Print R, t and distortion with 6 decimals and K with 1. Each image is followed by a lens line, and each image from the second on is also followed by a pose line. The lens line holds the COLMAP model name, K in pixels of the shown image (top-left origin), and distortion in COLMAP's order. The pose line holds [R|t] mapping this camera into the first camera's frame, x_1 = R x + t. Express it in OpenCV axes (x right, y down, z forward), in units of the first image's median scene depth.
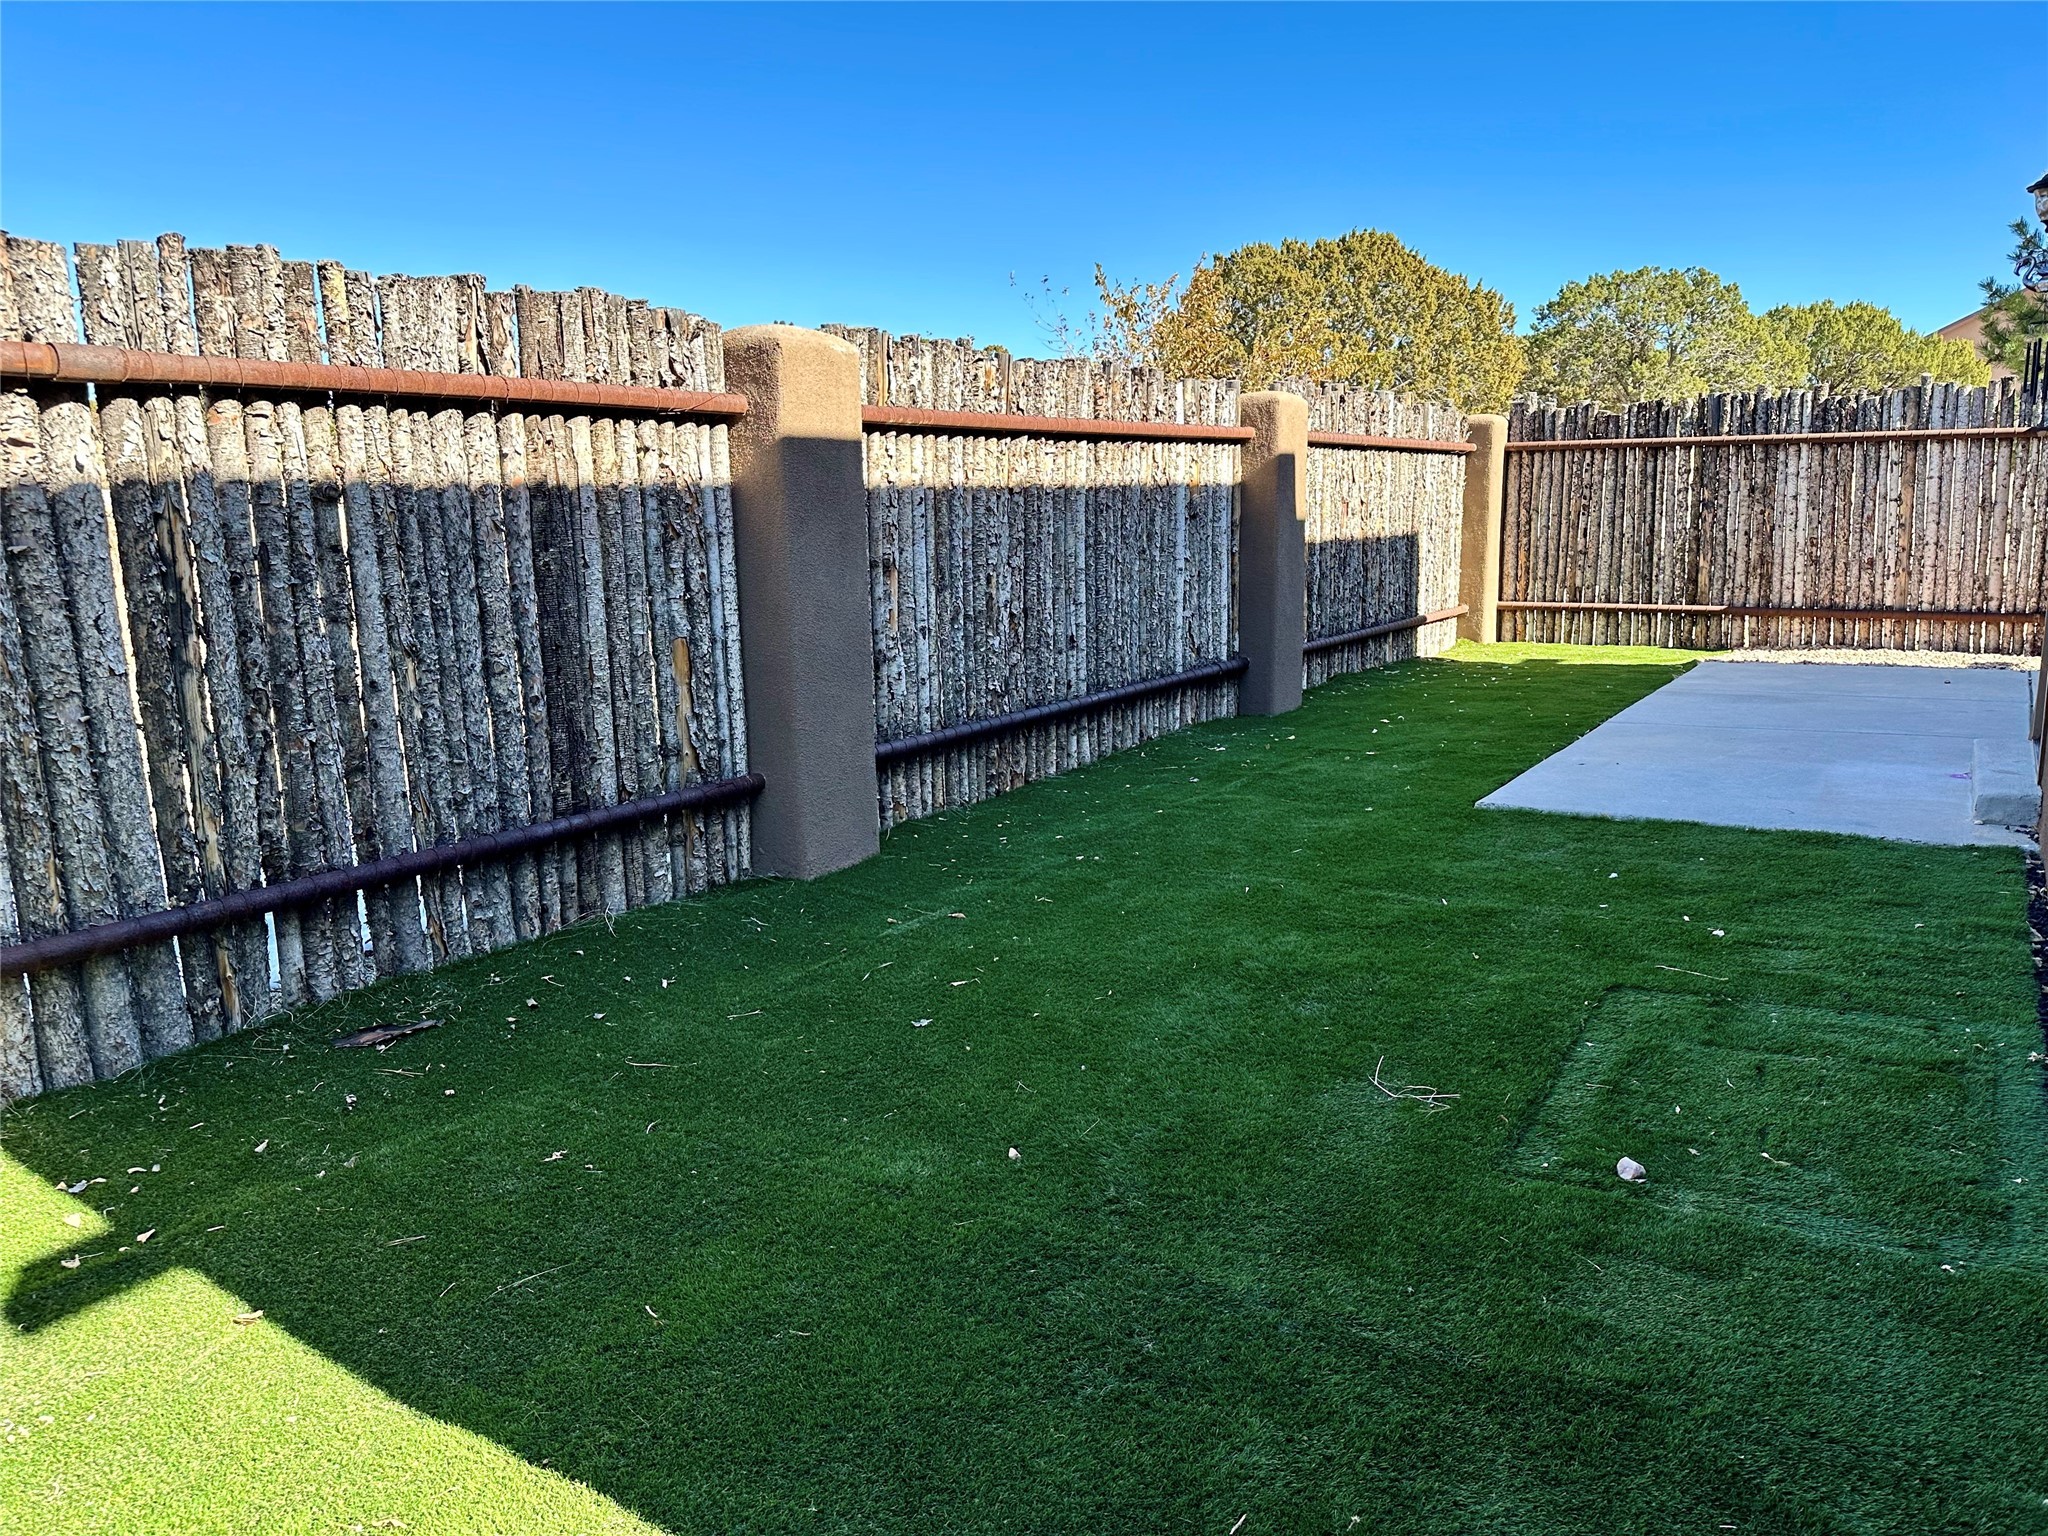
lens RADIAL K [[1455.0, 0, 1024.0], [0, 1455.0, 768.0], [0, 0, 1]] dist [0.047018, -0.043060]
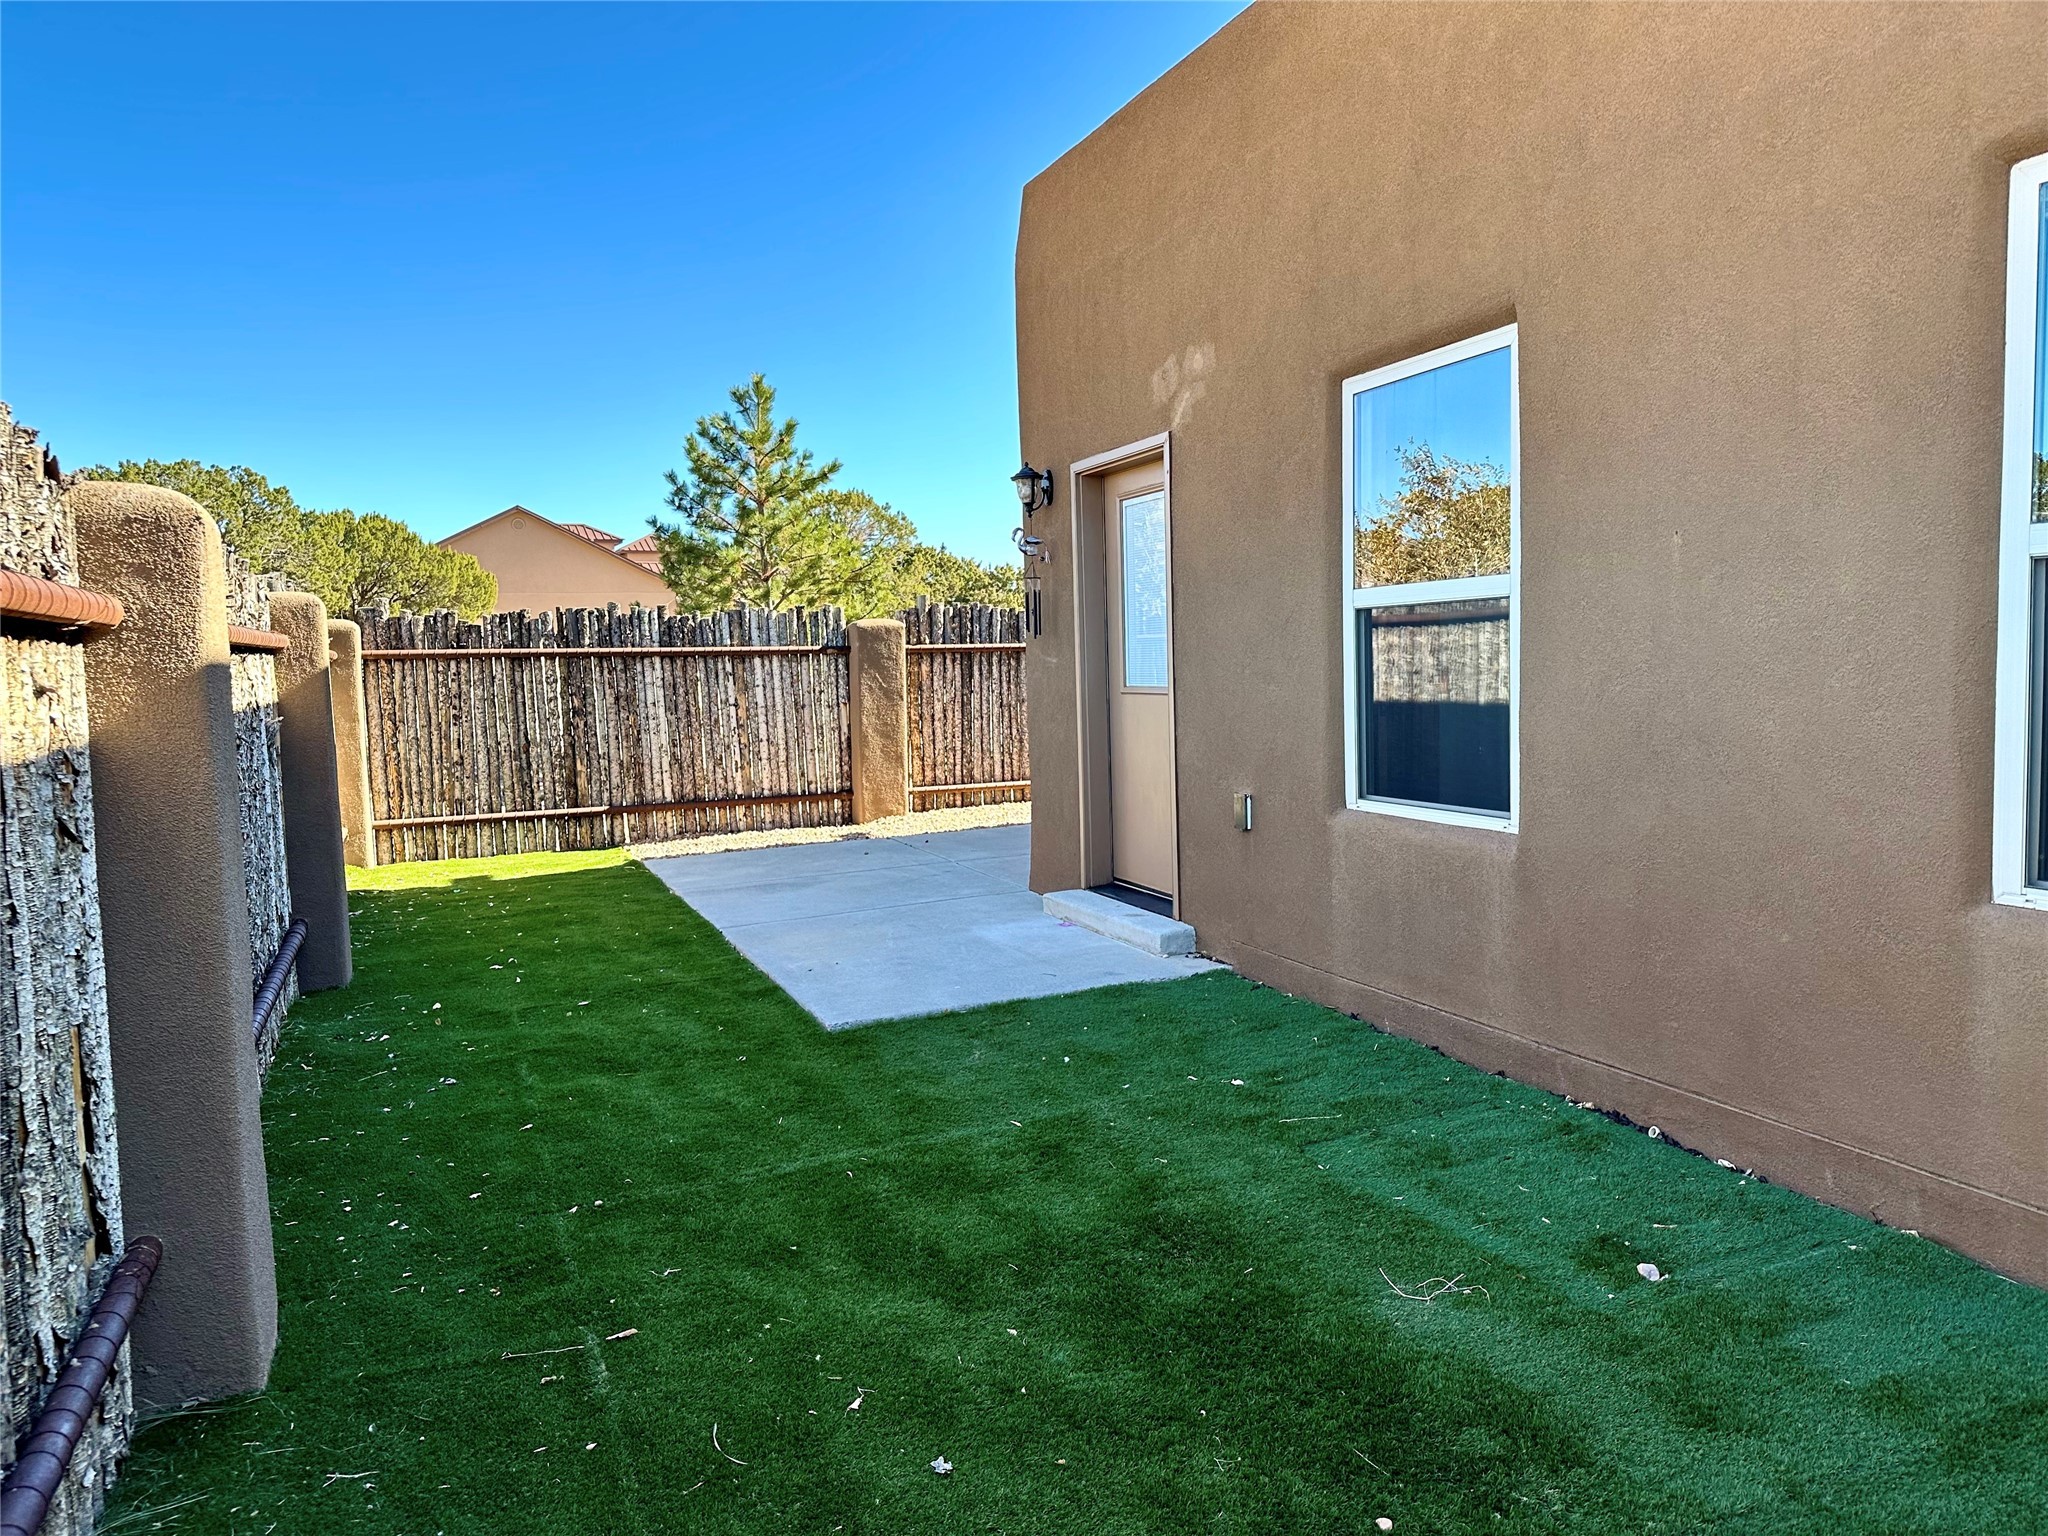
lens RADIAL K [[1427.9, 0, 1033.2], [0, 1427.9, 806.6], [0, 0, 1]] dist [0.088756, -0.002084]
pose [[0.557766, -0.085444, 0.825588, -0.210459], [0.169790, 0.985398, -0.012727, -0.045628], [-0.812446, 0.147276, 0.564129, 0.169626]]
